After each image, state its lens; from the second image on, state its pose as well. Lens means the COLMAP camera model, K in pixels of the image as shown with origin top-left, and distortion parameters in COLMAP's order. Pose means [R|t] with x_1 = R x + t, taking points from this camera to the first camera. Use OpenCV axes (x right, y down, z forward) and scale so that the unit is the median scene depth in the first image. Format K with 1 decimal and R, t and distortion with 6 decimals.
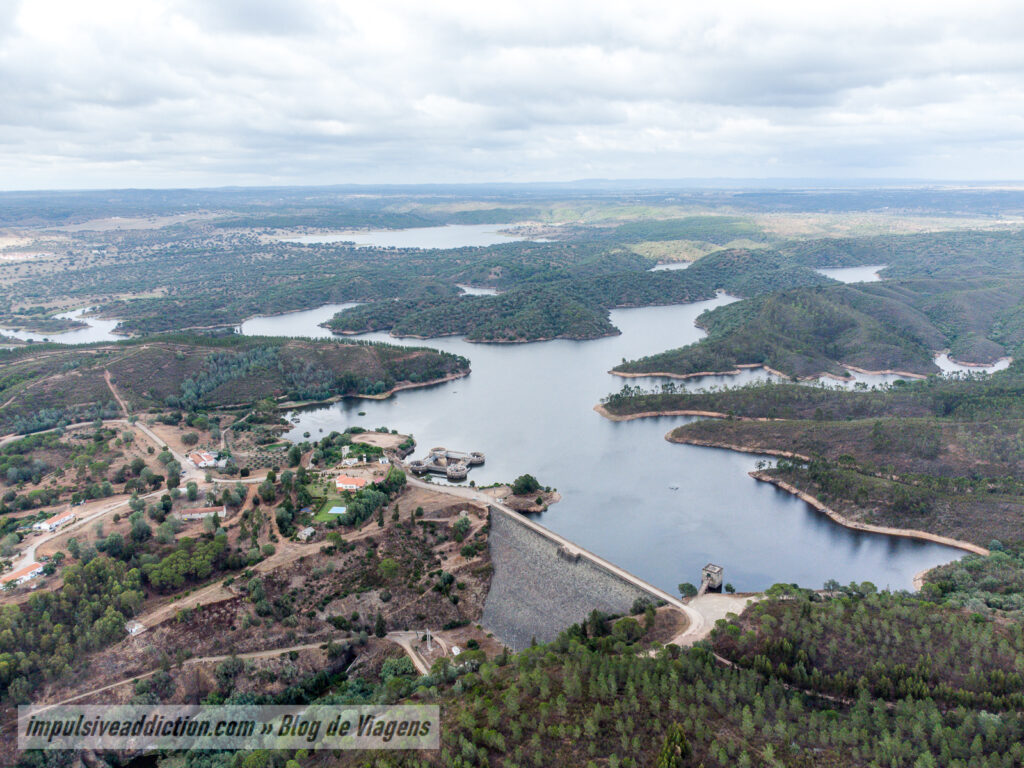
lens RADIAL K [[763.5, 0, 514.4], [0, 763.5, 379.9], [0, 0, 1]] dist [0.020423, 0.005742]
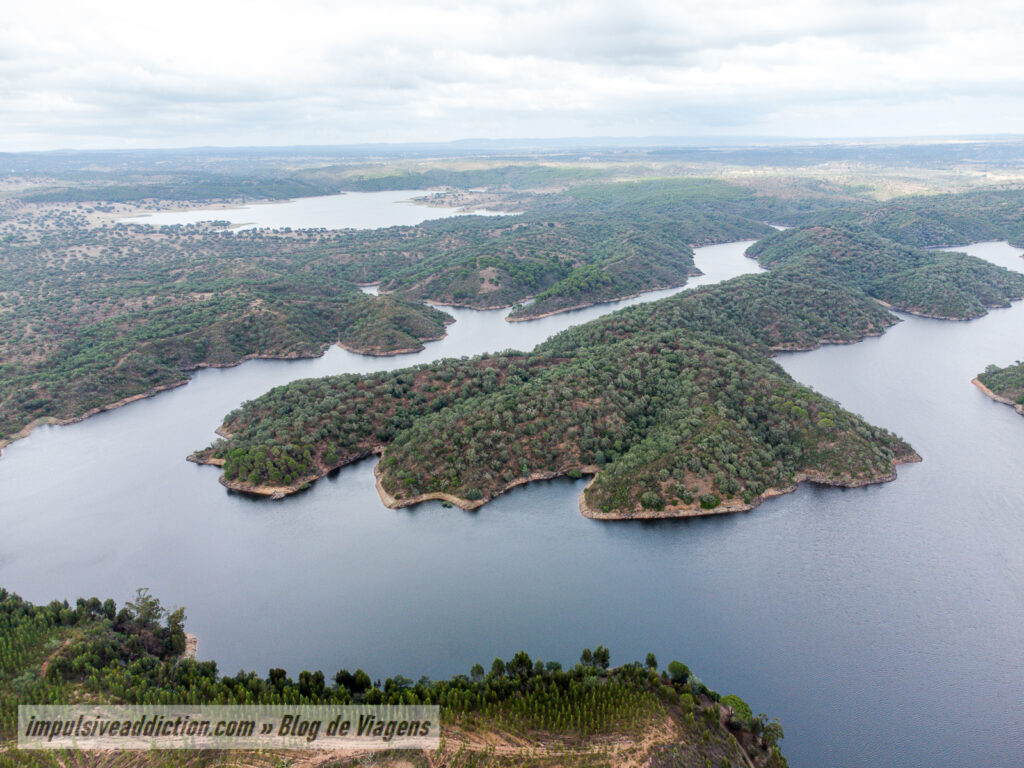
lens RADIAL K [[763.5, 0, 506.4], [0, 763.5, 388.5], [0, 0, 1]] dist [0.020423, 0.005742]
pose [[0.988487, -0.056328, 0.140429, -0.191545], [0.048188, 0.996992, 0.060711, -0.171536], [-0.143427, -0.053245, 0.988228, 0.759974]]
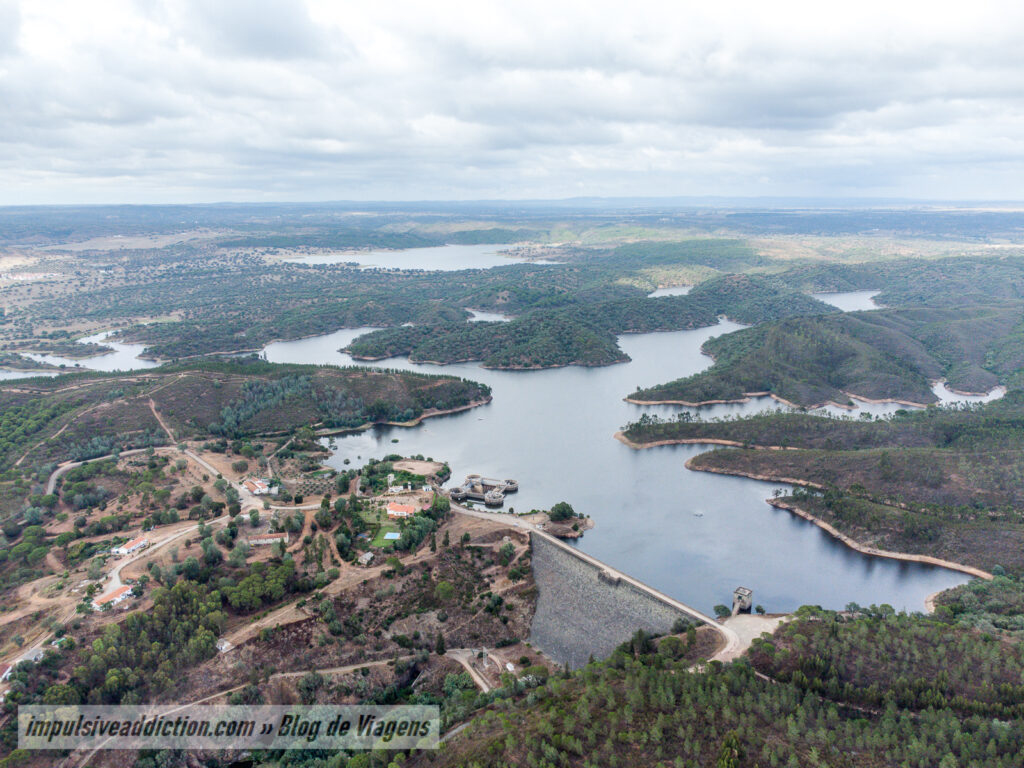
lens RADIAL K [[763.5, 0, 514.9], [0, 763.5, 383.6], [0, 0, 1]] dist [0.020423, 0.005742]
pose [[0.999924, 0.003304, 0.011850, -0.039402], [-0.003121, 0.999876, -0.015444, -0.016082], [-0.011900, 0.015406, 0.999811, -0.047356]]
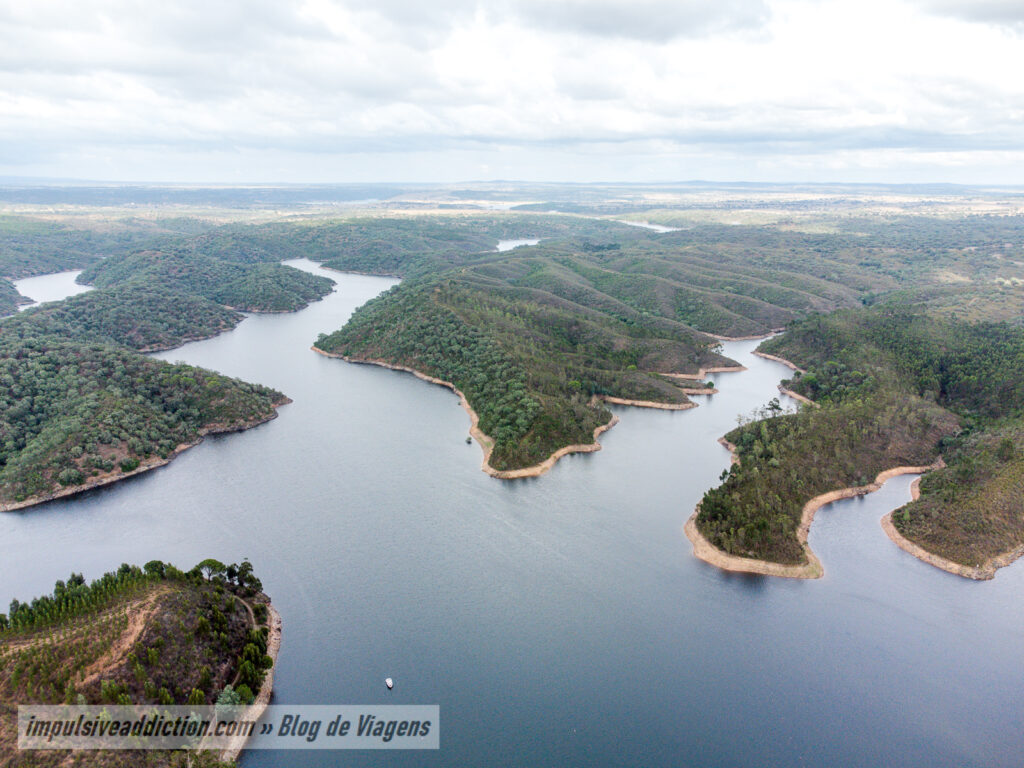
lens RADIAL K [[763.5, 0, 512.5], [0, 763.5, 384.5], [0, 0, 1]] dist [0.020423, 0.005742]
pose [[0.553016, -0.205259, 0.807491, -0.266288], [0.200089, 0.973534, 0.110433, -0.124162], [-0.808788, 0.100499, 0.579450, 0.697135]]
